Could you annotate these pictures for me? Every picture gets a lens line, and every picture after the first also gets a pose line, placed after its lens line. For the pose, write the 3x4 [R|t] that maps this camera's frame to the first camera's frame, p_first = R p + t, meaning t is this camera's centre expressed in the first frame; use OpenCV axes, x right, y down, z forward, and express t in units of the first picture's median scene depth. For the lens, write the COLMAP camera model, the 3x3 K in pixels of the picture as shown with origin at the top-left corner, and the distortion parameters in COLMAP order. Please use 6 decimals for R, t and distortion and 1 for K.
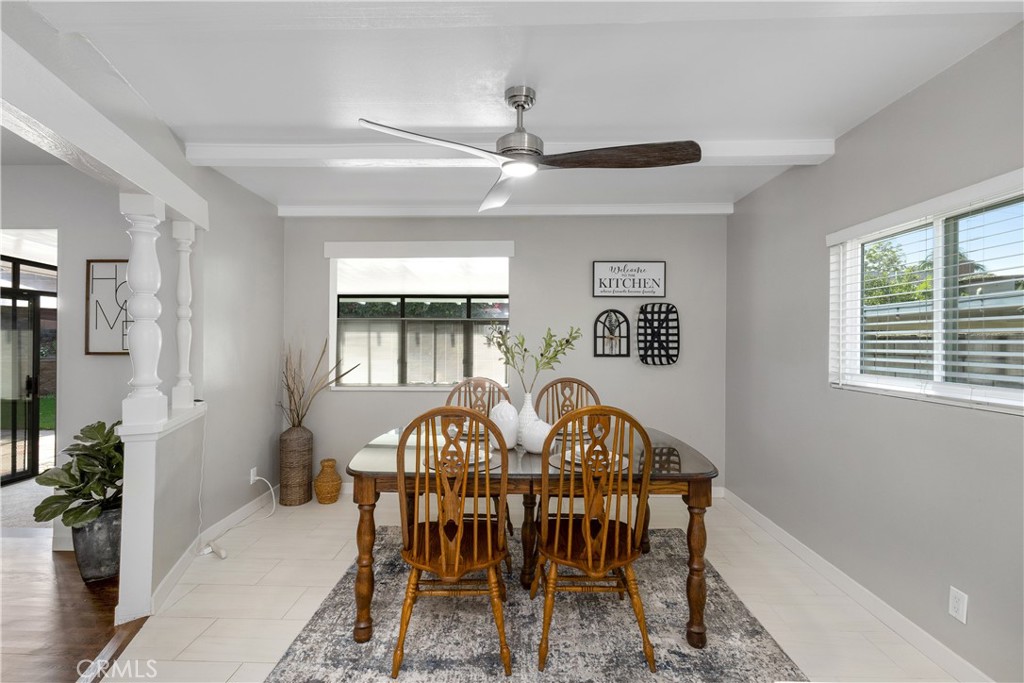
lens RADIAL K [[460.5, 0, 506.3], [0, 460.5, 338.3], [0, 0, 1]] dist [-0.001115, 0.000159]
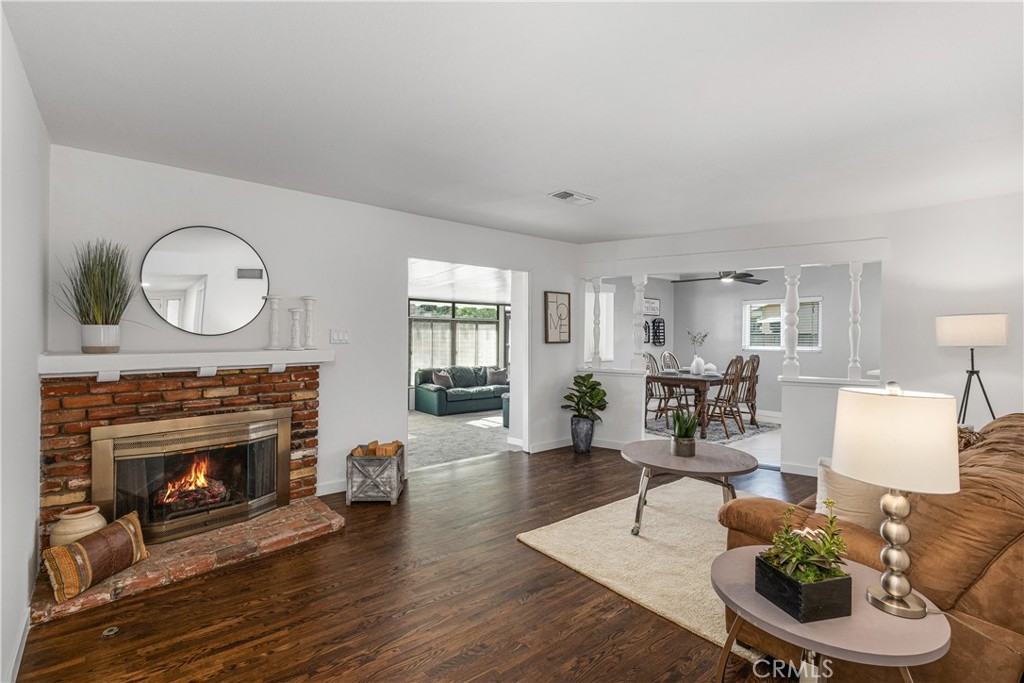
lens RADIAL K [[479.0, 0, 505.0], [0, 479.0, 336.5], [0, 0, 1]] dist [0.001963, 0.001790]
pose [[0.756135, -0.001377, 0.654414, -1.714456], [-0.004581, 0.999962, 0.007397, -0.003043], [-0.654399, -0.008591, 0.756101, -0.254271]]
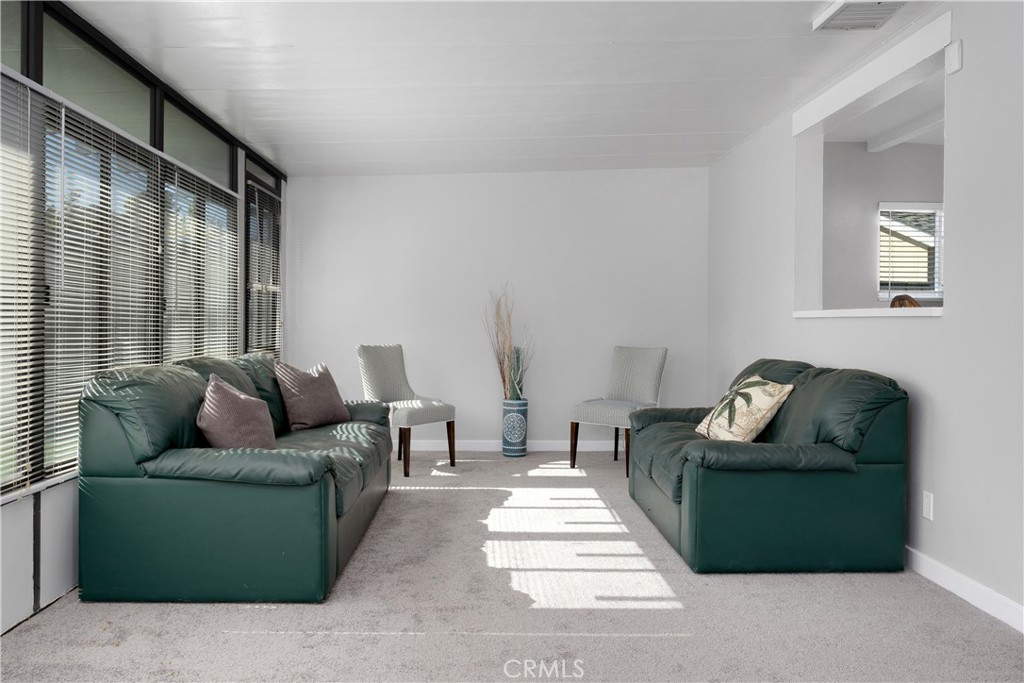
lens RADIAL K [[771.8, 0, 512.0], [0, 771.8, 341.5], [0, 0, 1]] dist [-0.004431, -0.001636]
pose [[-0.086246, -0.029307, 0.995843, -1.198457], [-0.016093, 0.999478, 0.028020, 0.124191], [-0.996144, -0.013610, -0.086673, 1.641576]]
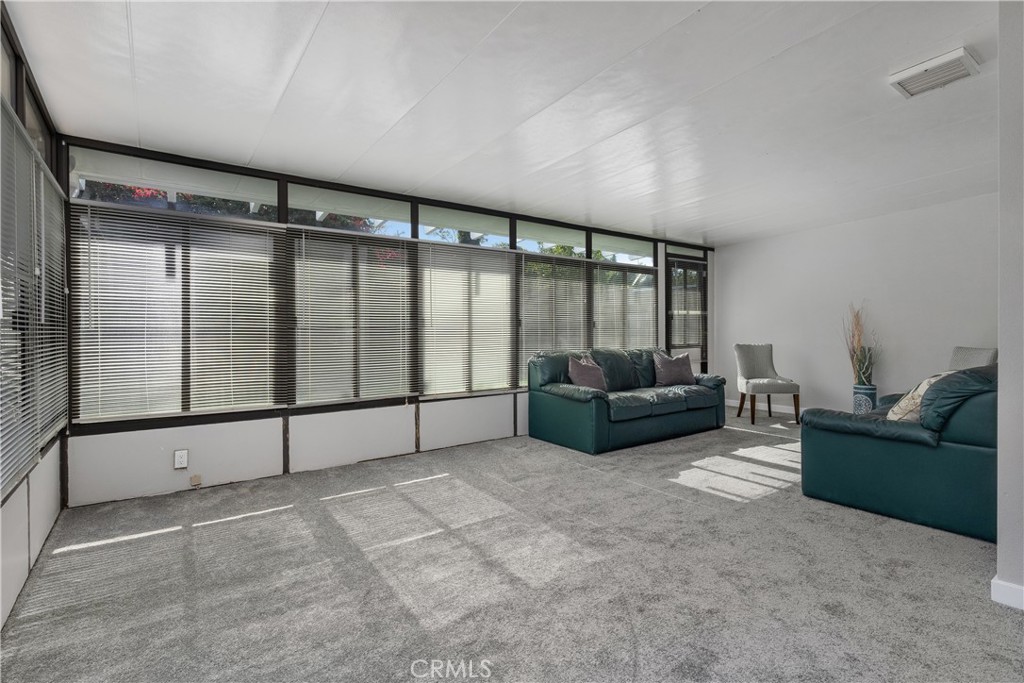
lens RADIAL K [[479.0, 0, 505.0], [0, 479.0, 336.5], [0, 0, 1]] dist [0.001963, 0.001790]
pose [[0.791437, -0.017375, 0.611004, -1.240078], [0.008730, 0.999815, 0.017123, 0.120054], [-0.611189, -0.008218, 0.791442, 1.020470]]
